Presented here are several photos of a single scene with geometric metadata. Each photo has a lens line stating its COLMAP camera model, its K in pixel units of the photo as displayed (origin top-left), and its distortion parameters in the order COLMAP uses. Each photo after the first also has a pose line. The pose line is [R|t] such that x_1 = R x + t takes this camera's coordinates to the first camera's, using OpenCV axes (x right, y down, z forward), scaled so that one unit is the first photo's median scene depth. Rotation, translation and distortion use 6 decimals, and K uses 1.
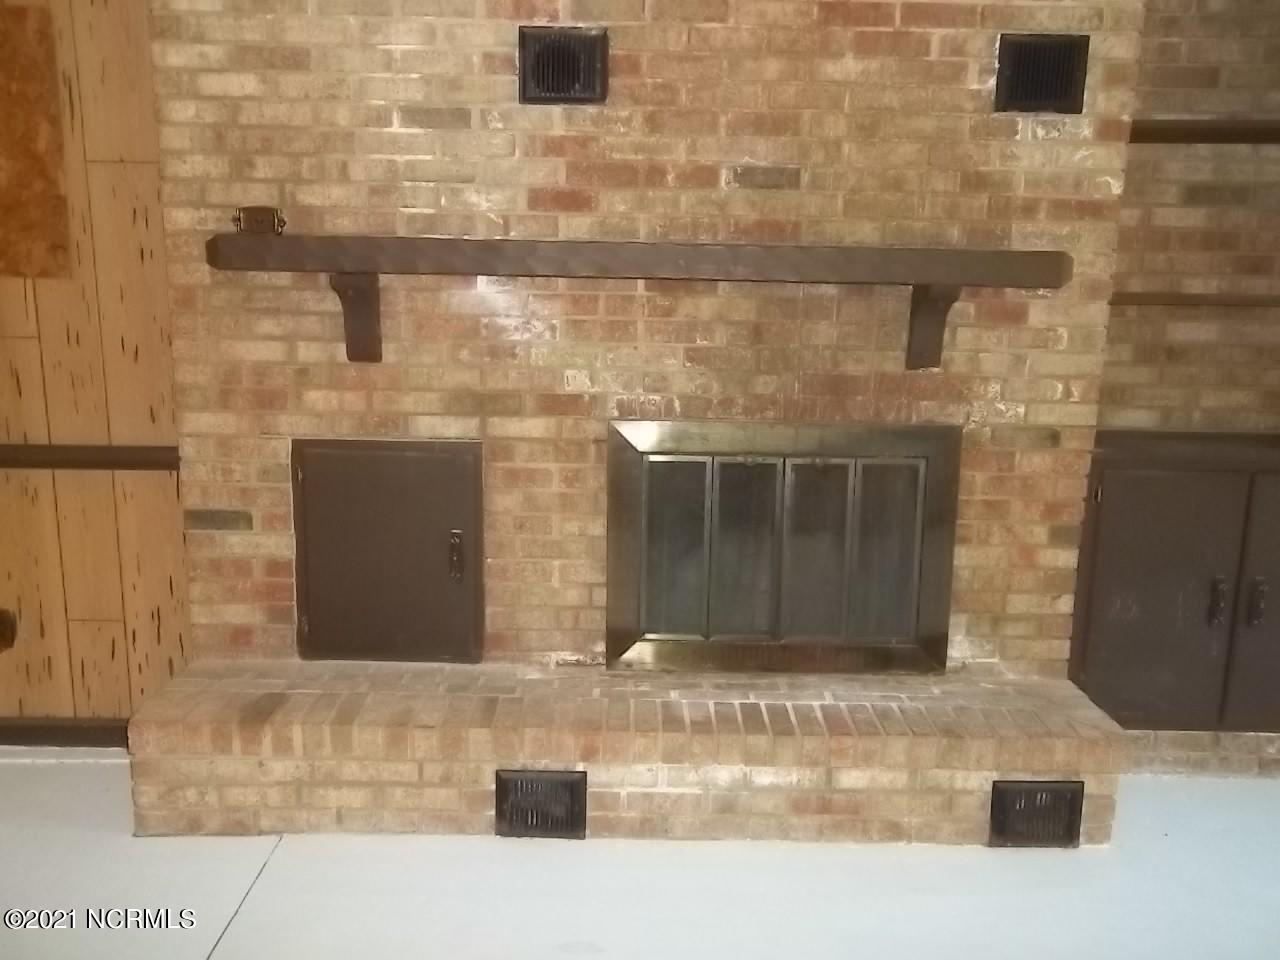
lens RADIAL K [[1088.4, 0, 642.5], [0, 1088.4, 477.9], [0, 0, 1]] dist [-0.009434, 0.041762]
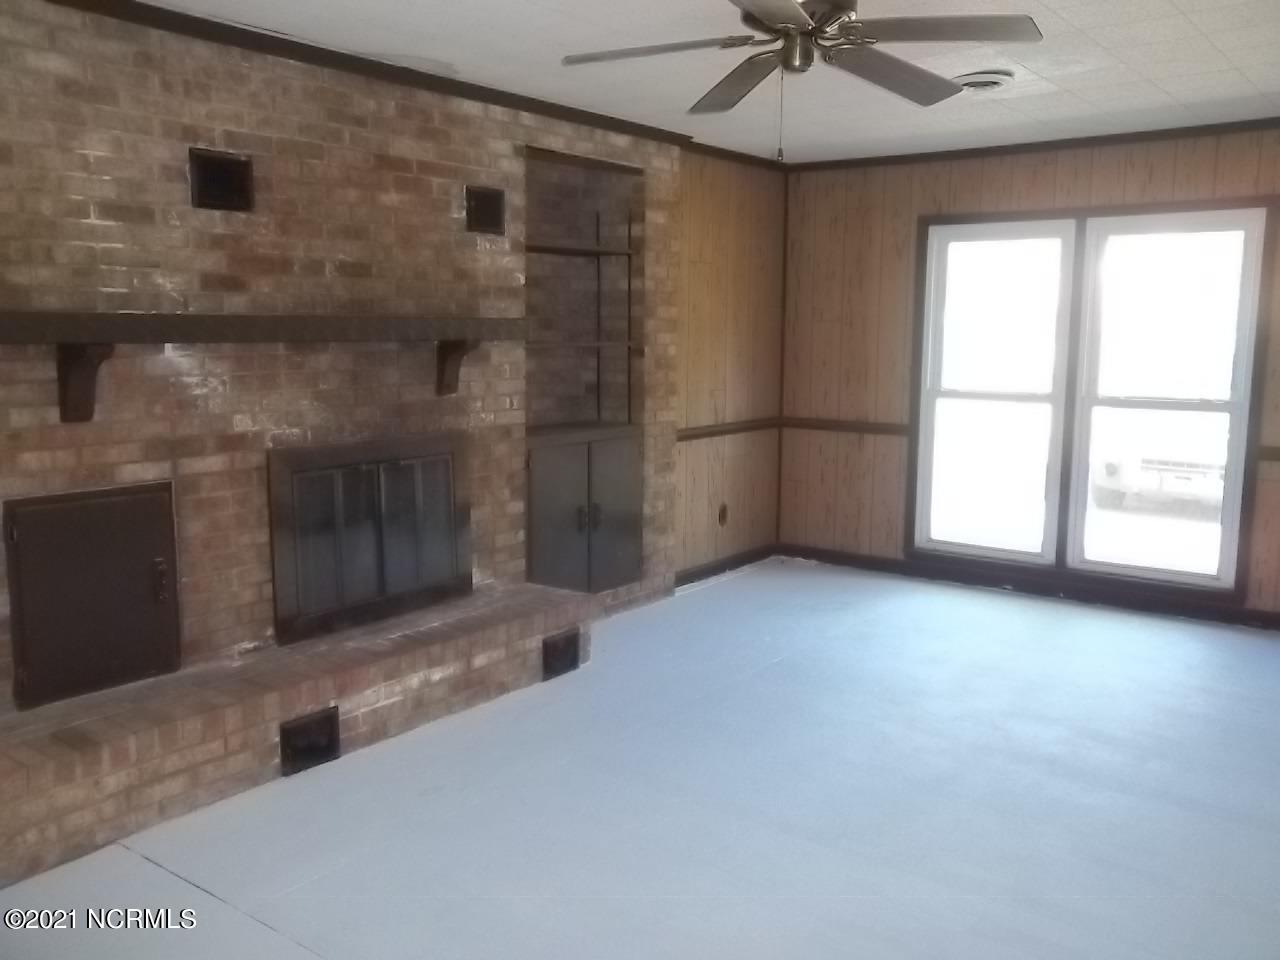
lens RADIAL K [[1088.4, 0, 642.5], [0, 1088.4, 477.9], [0, 0, 1]] dist [-0.009434, 0.041762]
pose [[0.608981, -0.127181, 0.782922, -0.809210], [0.160732, 0.986370, 0.035207, 0.004990], [-0.776729, 0.104401, 0.621122, -0.153686]]
